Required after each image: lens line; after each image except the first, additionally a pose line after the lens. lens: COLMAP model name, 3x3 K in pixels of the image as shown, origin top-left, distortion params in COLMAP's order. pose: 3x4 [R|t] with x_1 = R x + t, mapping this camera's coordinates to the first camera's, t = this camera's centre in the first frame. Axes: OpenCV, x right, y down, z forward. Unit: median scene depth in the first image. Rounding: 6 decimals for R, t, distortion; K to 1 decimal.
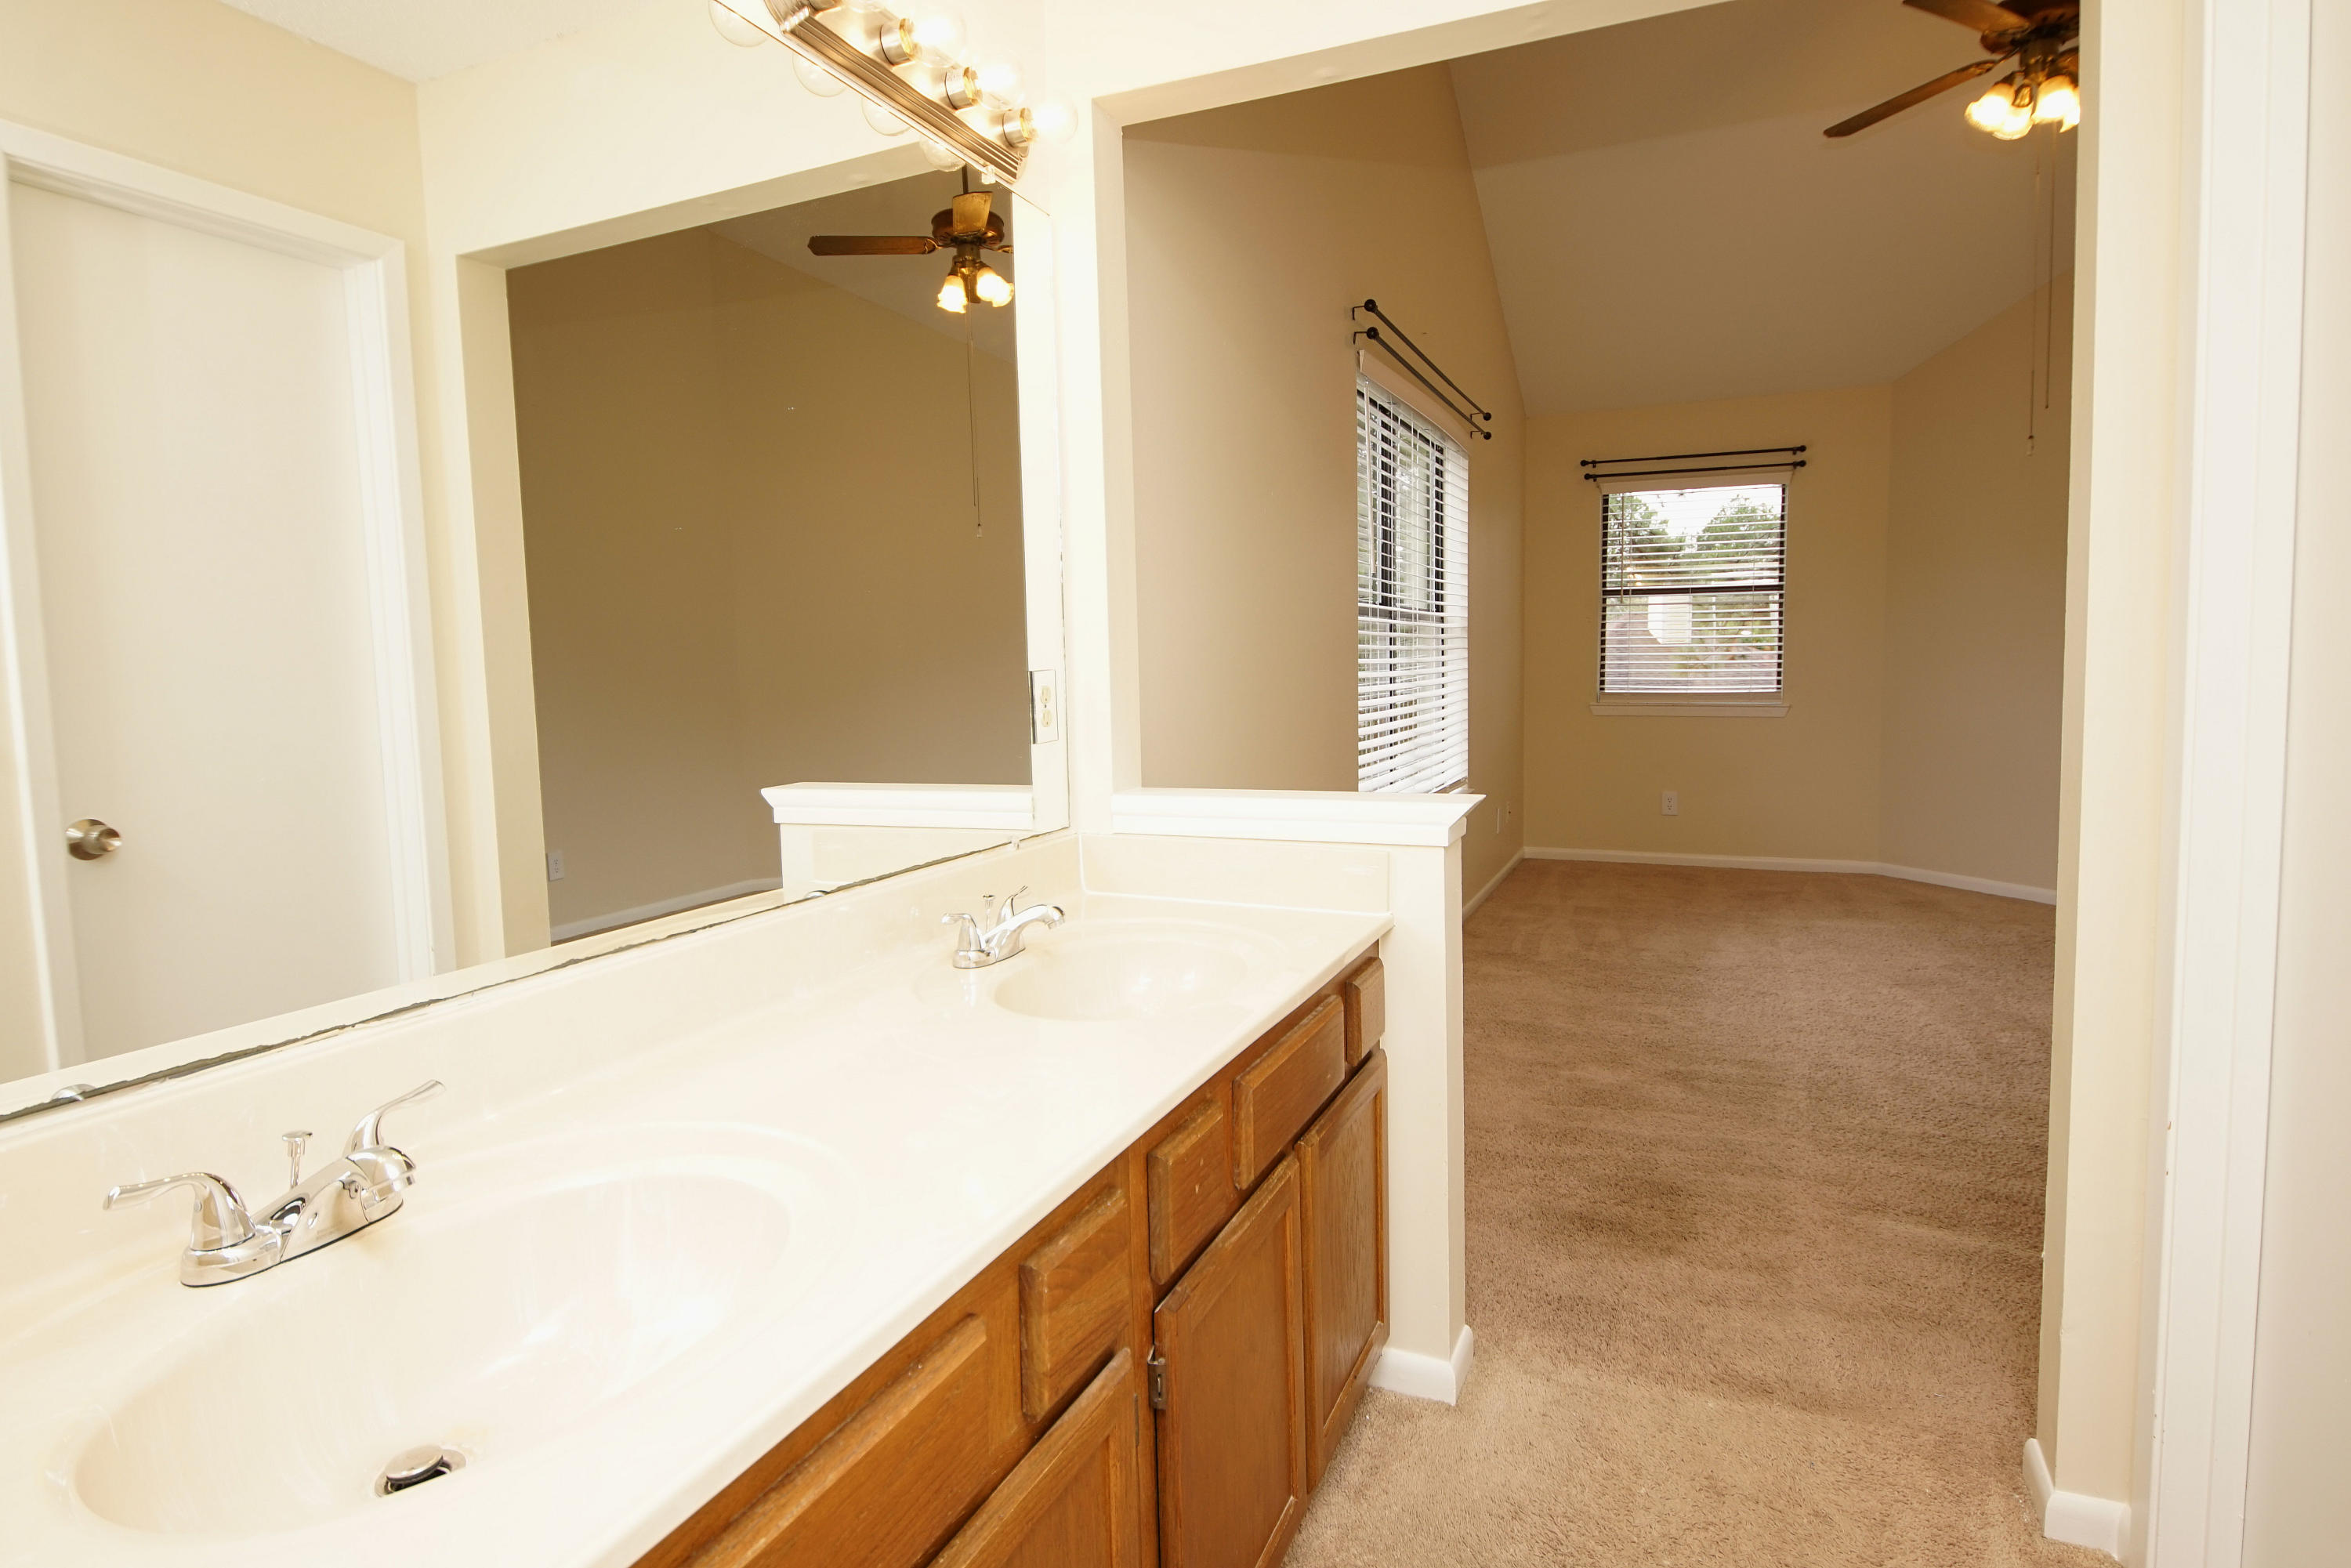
lens RADIAL K [[1267.8, 0, 1140.1], [0, 1267.8, 752.0], [0, 0, 1]] dist [0.030894, -0.028357]
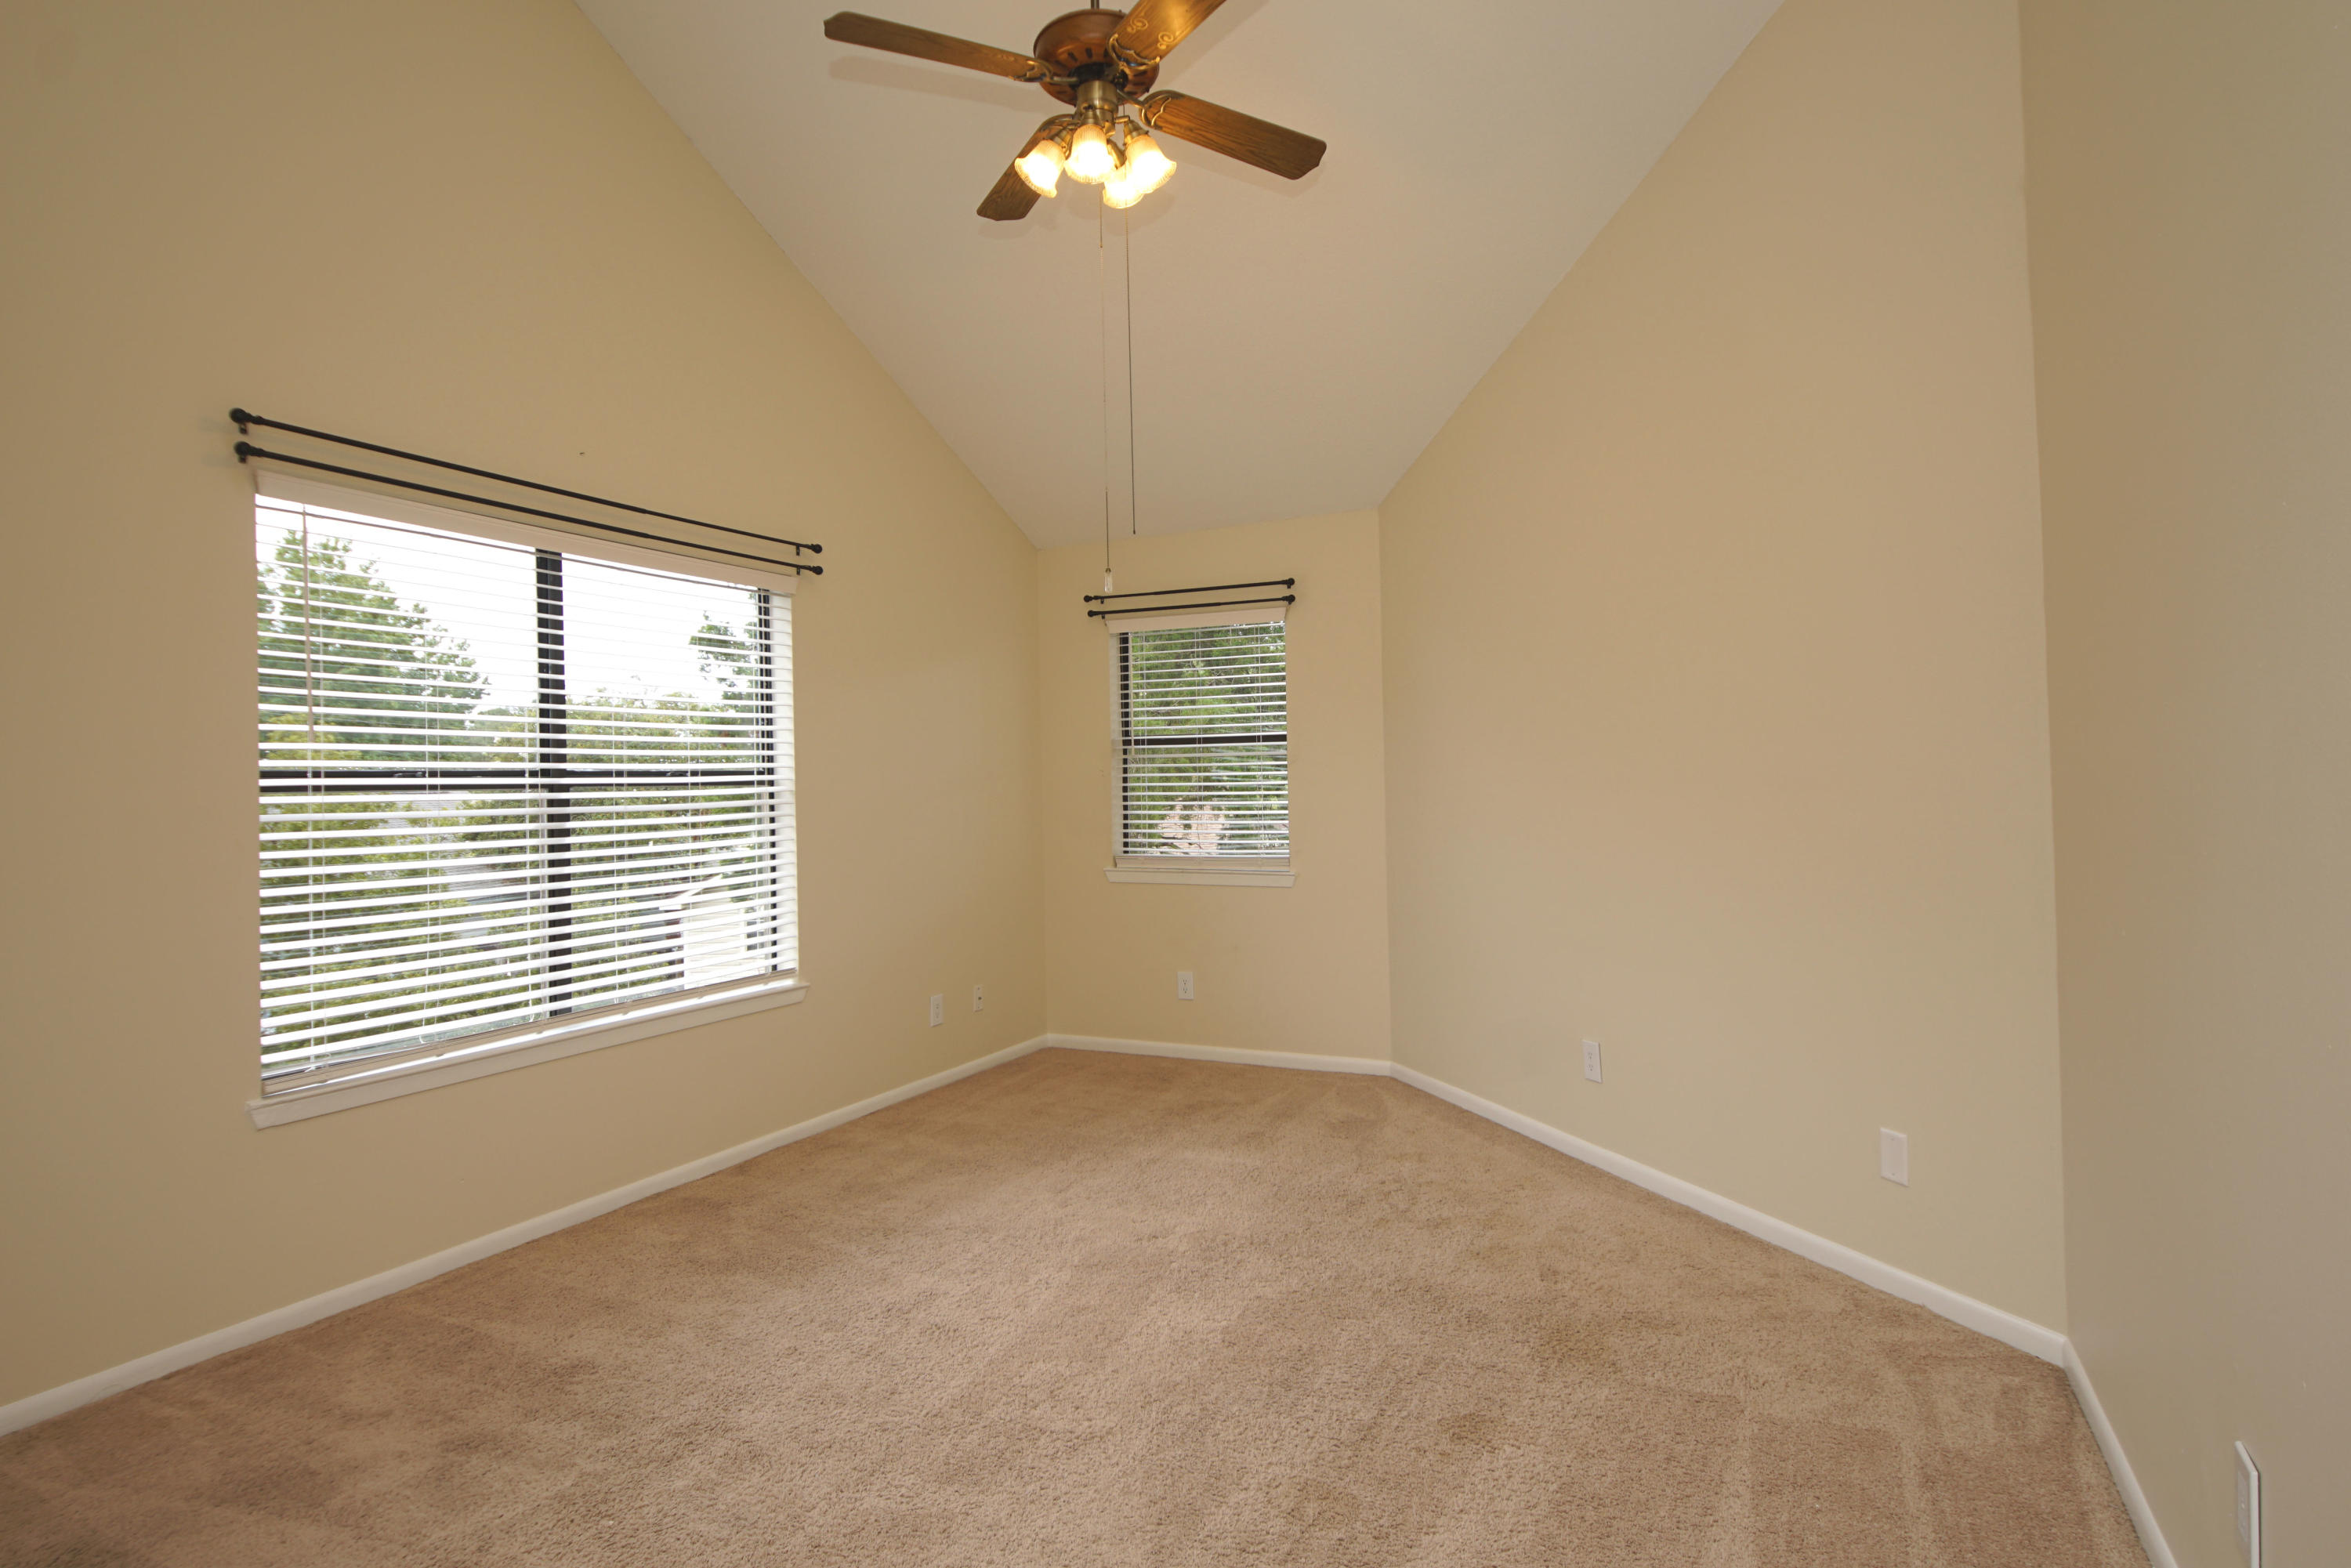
lens RADIAL K [[1267.8, 0, 1141.6], [0, 1267.8, 765.7], [0, 0, 1]] dist [0.030894, -0.028357]
pose [[0.999585, -0.003987, -0.028513, 0.508542], [0.001396, 0.995912, -0.090313, -0.037913], [0.028756, 0.090236, 0.995505, 0.160814]]
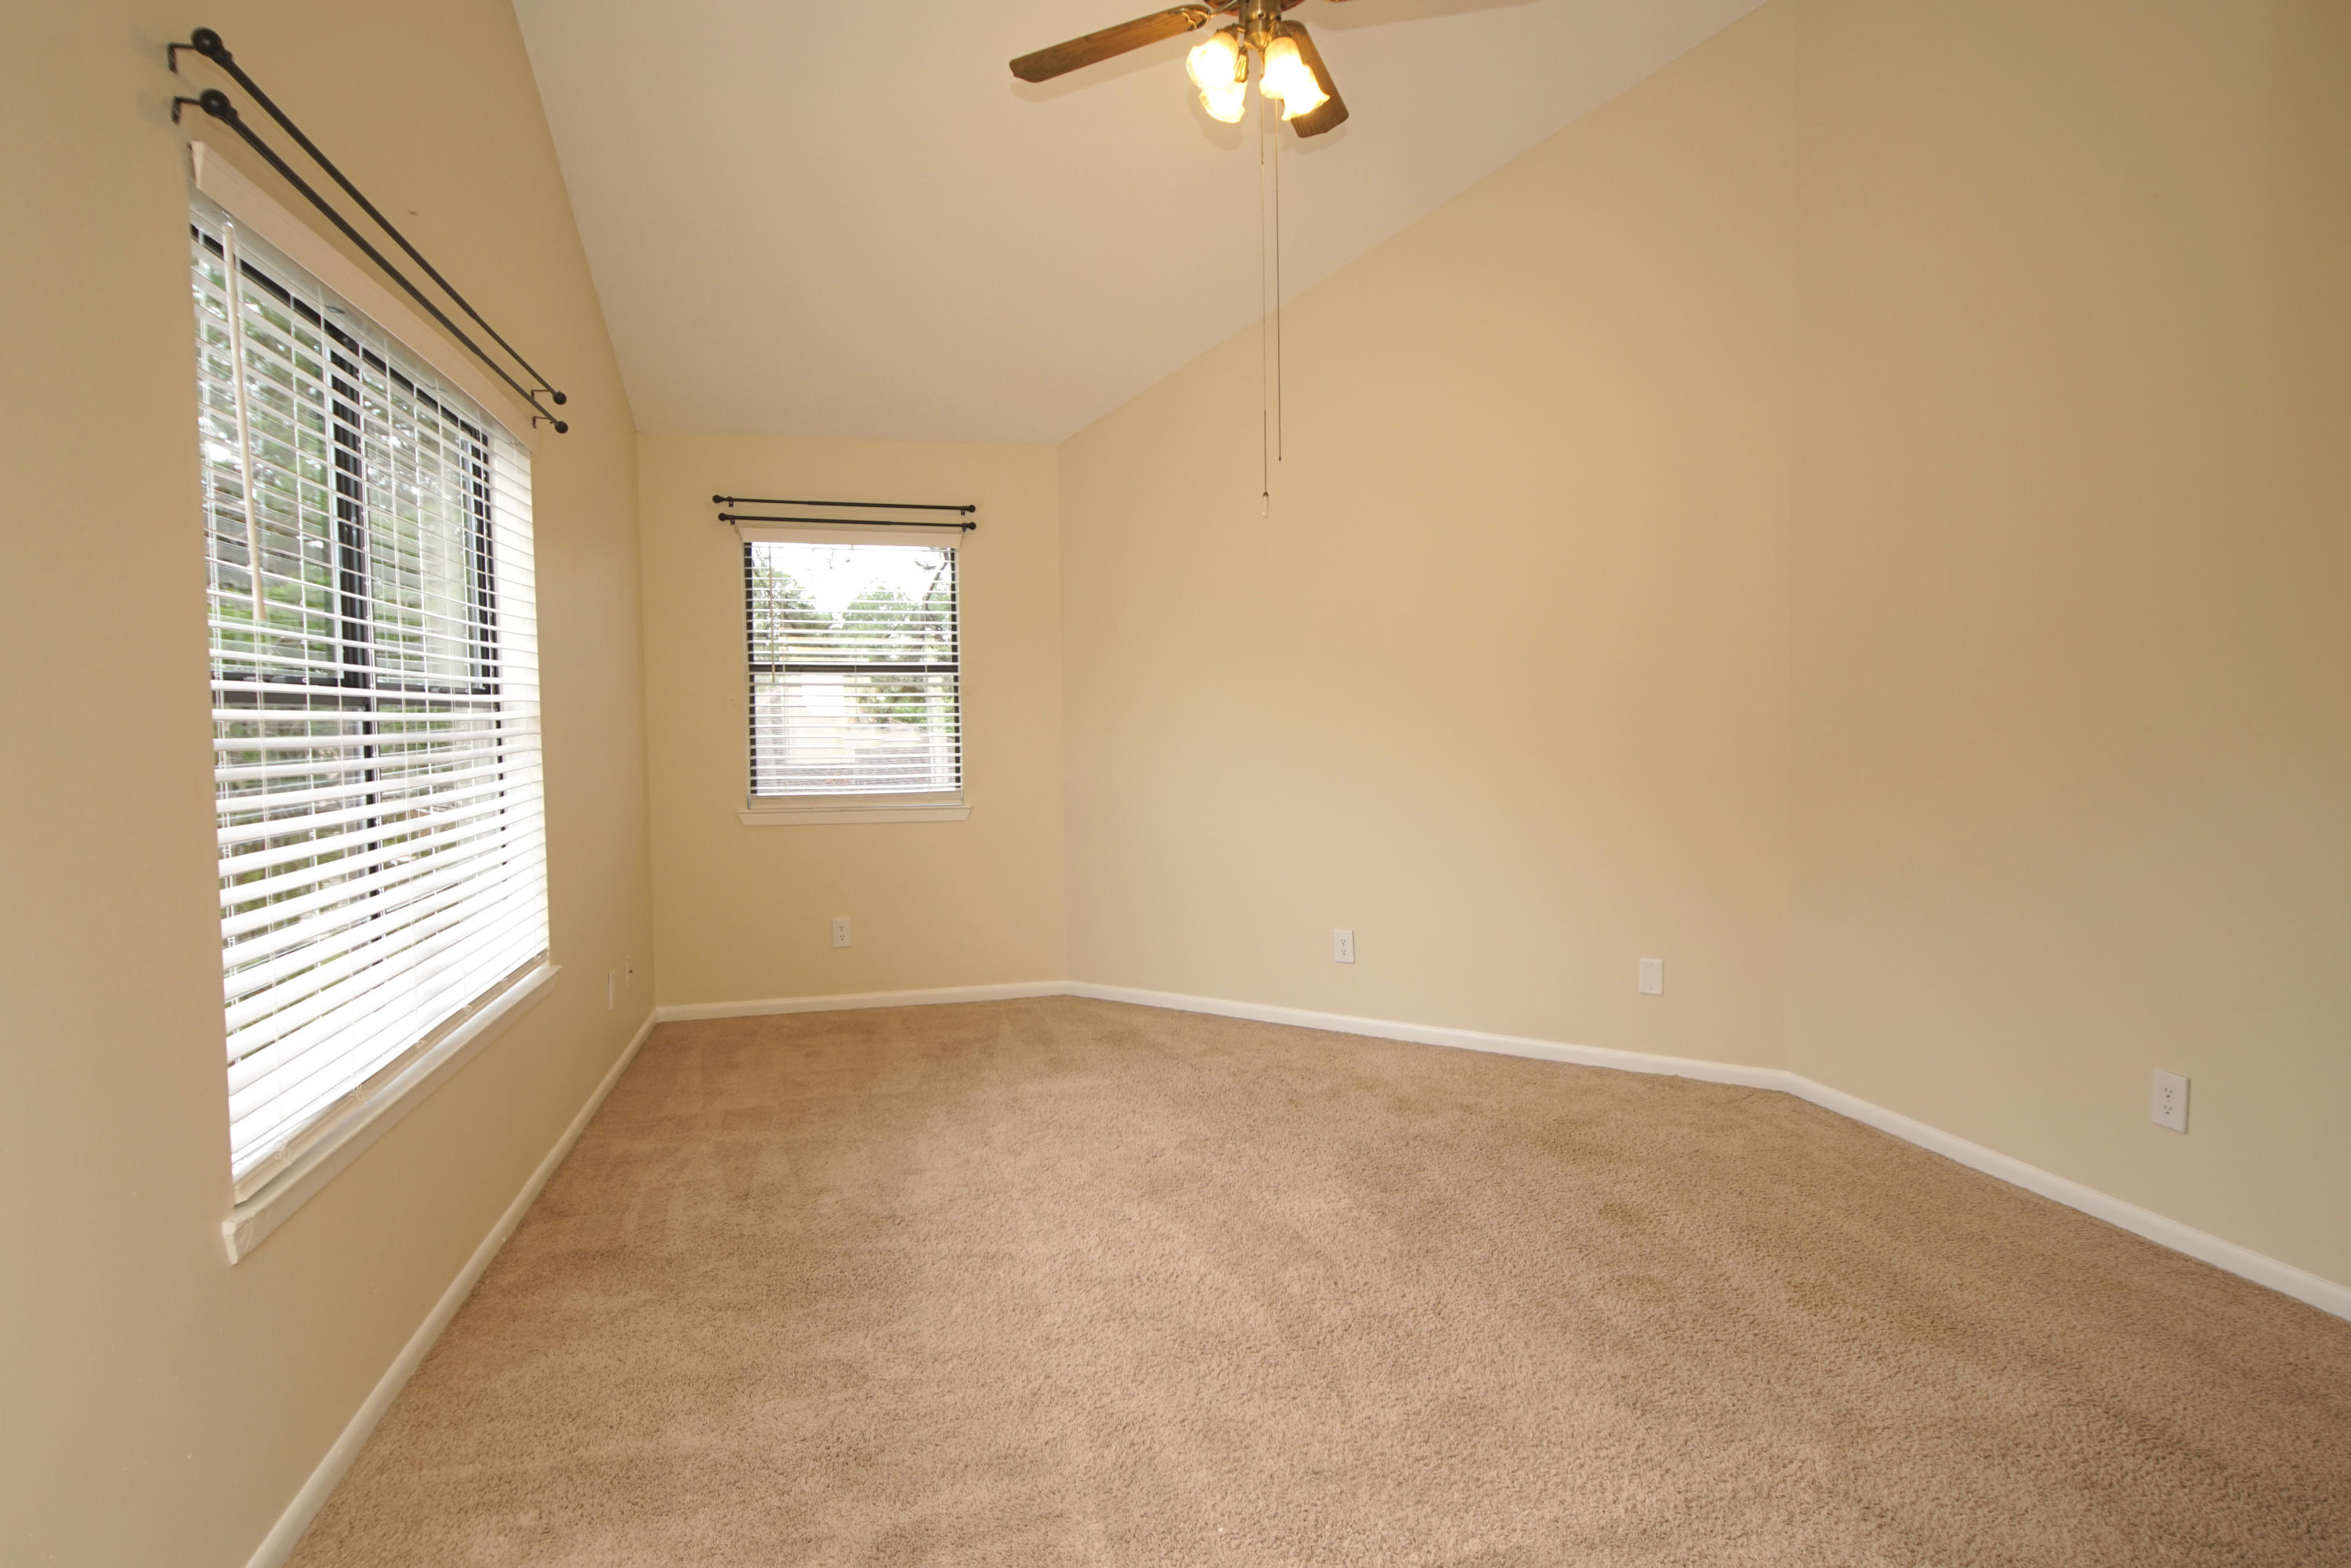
lens RADIAL K [[1267.8, 0, 1171.4], [0, 1267.8, 765.8], [0, 0, 1]] dist [0.030894, -0.028357]
pose [[0.789433, -0.020704, 0.613487, 0.112167], [0.047248, 0.998515, -0.027100, -0.040743], [-0.612016, 0.050380, 0.789239, 0.291922]]
